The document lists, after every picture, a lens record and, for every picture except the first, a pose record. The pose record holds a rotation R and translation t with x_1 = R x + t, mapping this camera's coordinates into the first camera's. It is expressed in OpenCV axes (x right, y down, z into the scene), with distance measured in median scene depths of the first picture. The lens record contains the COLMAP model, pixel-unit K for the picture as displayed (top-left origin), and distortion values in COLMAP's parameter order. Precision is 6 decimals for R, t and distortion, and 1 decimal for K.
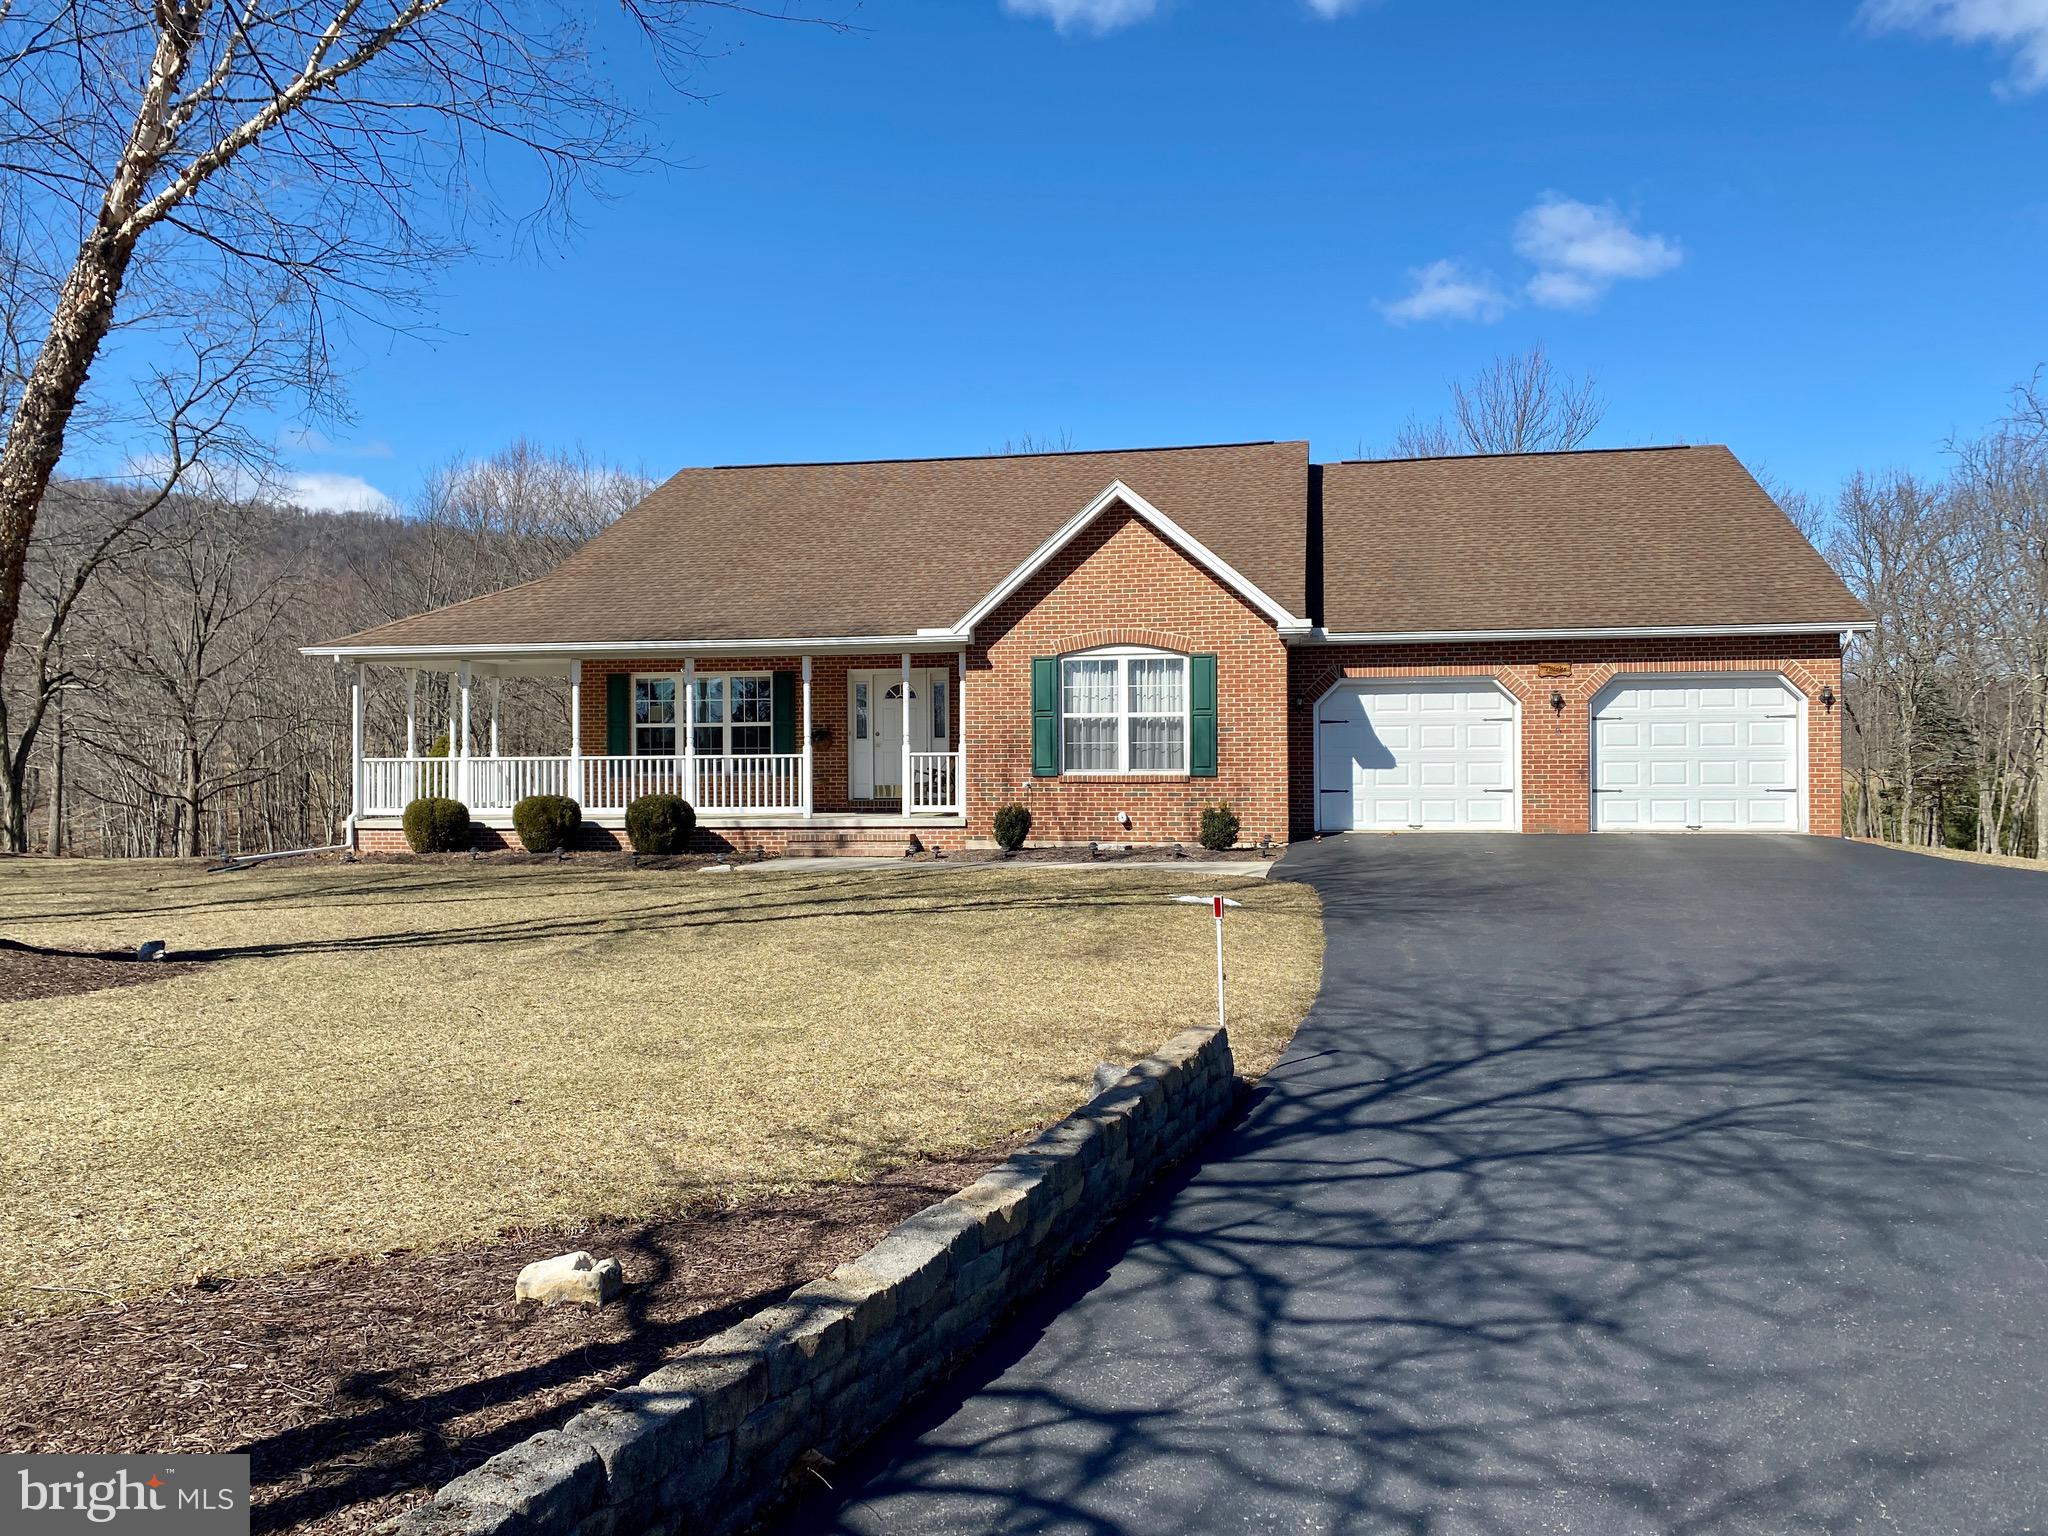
lens RADIAL K [[1569.7, 0, 1024.0], [0, 1569.7, 768.0], [0, 0, 1]] dist [0.074216, -0.195903]
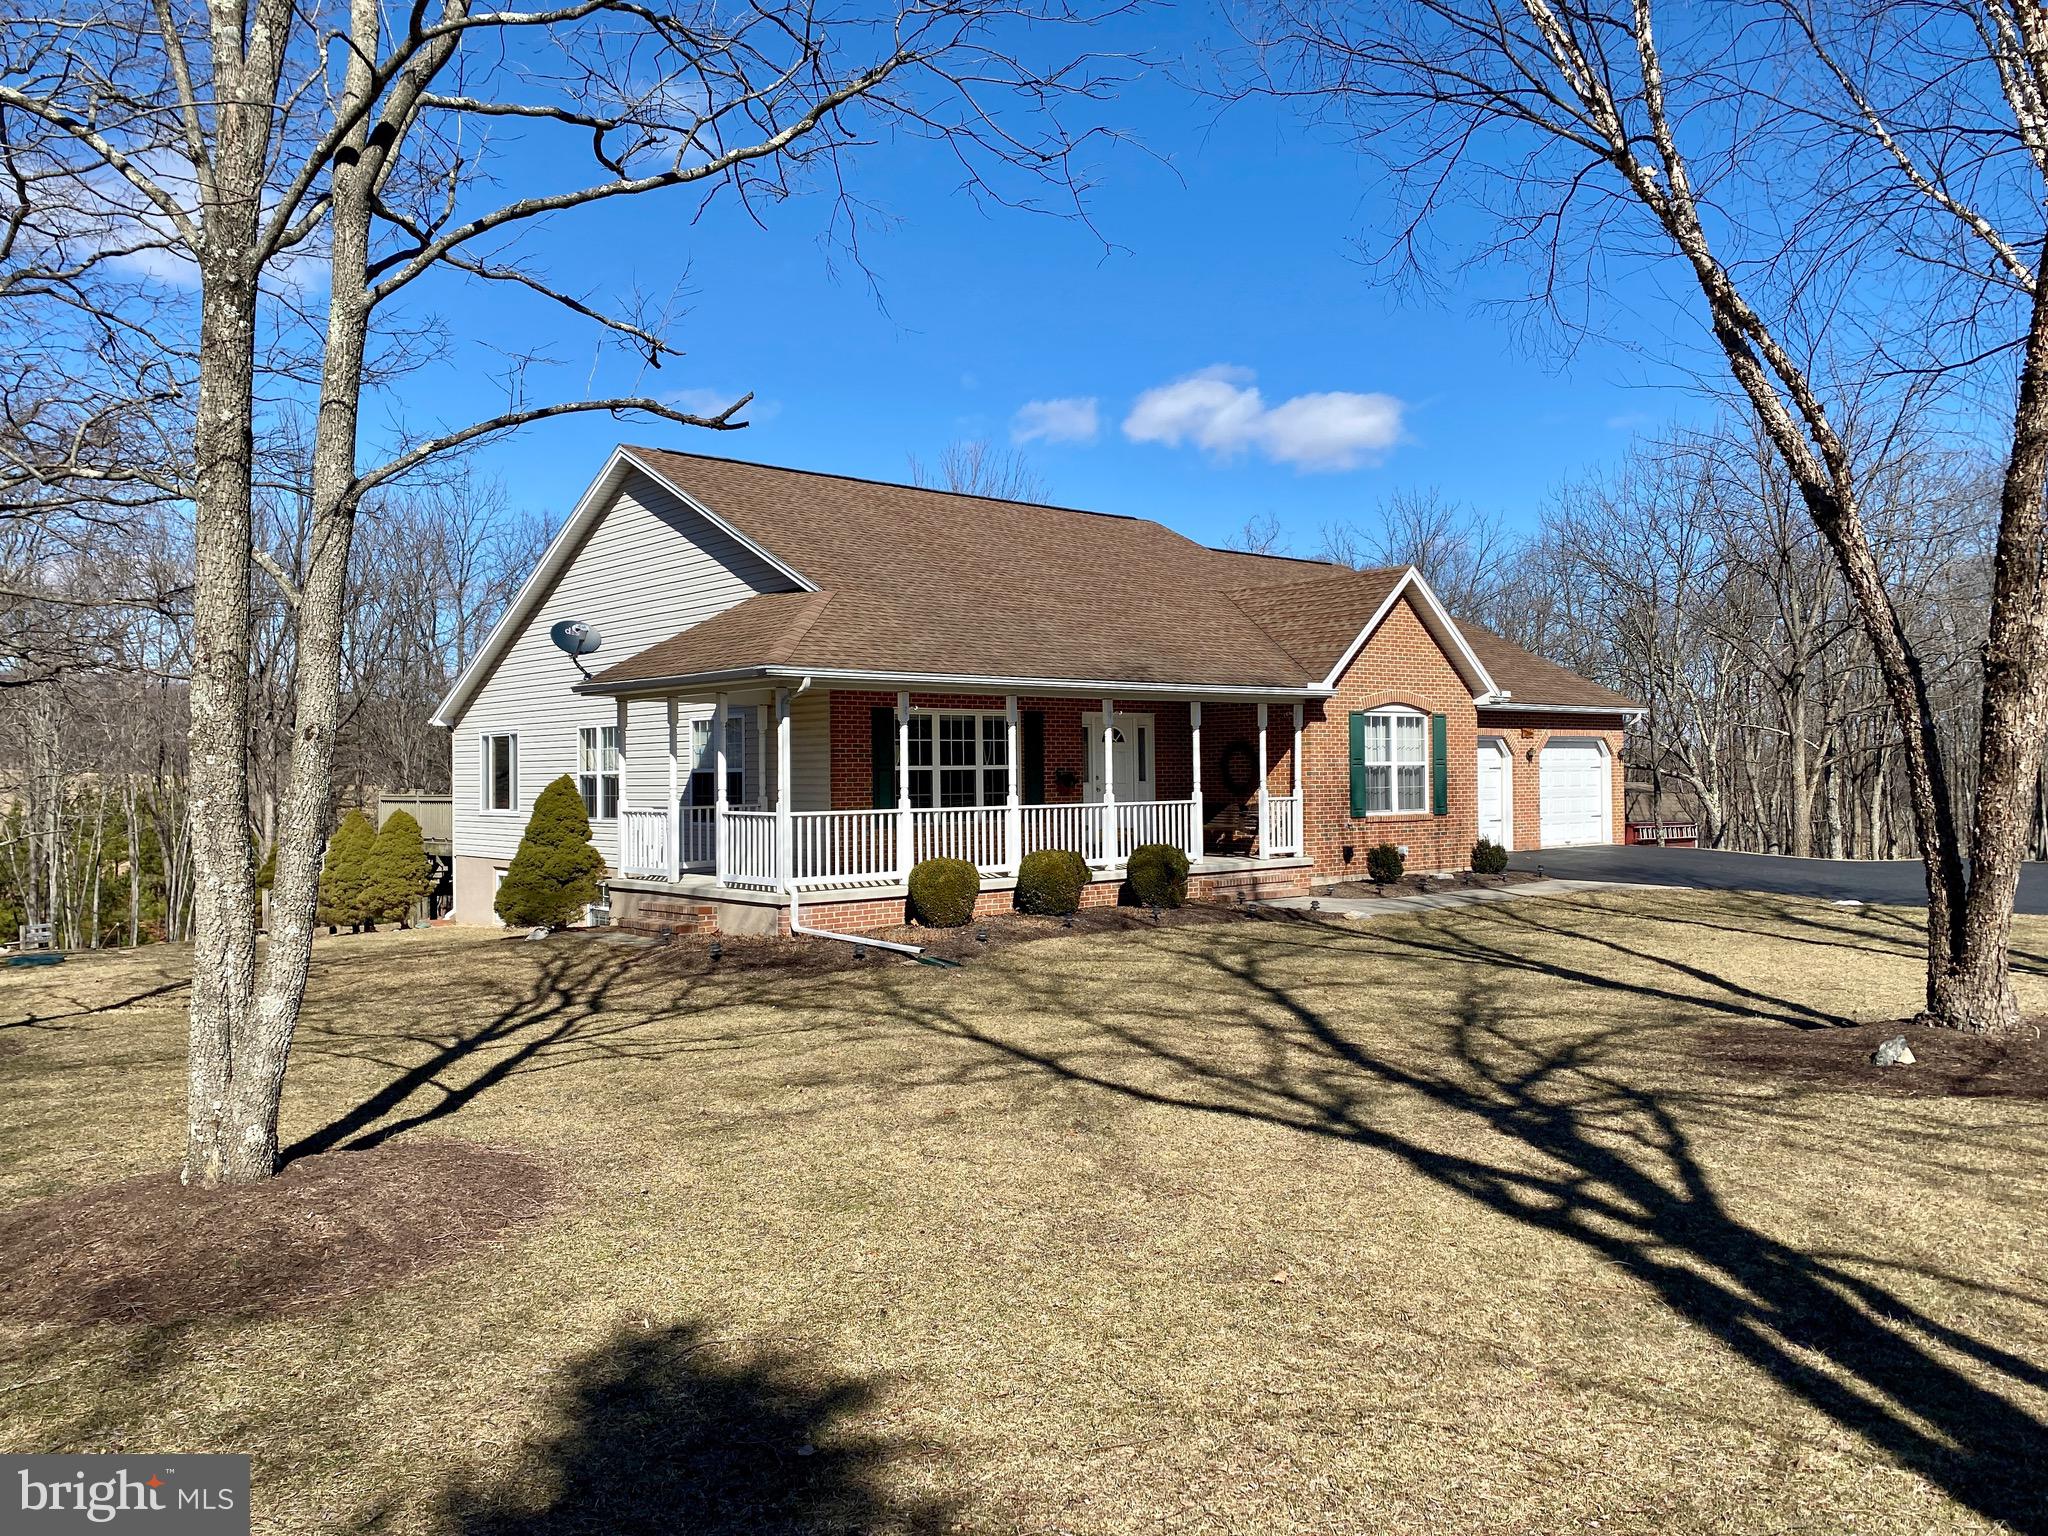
lens RADIAL K [[1569.7, 0, 1024.0], [0, 1569.7, 768.0], [0, 0, 1]] dist [0.074216, -0.195903]
pose [[0.561129, 0.000401, 0.827728, -1.058614], [0.018284, 0.999750, -0.012880, -0.019861], [-0.827526, 0.022362, 0.560982, 0.562811]]
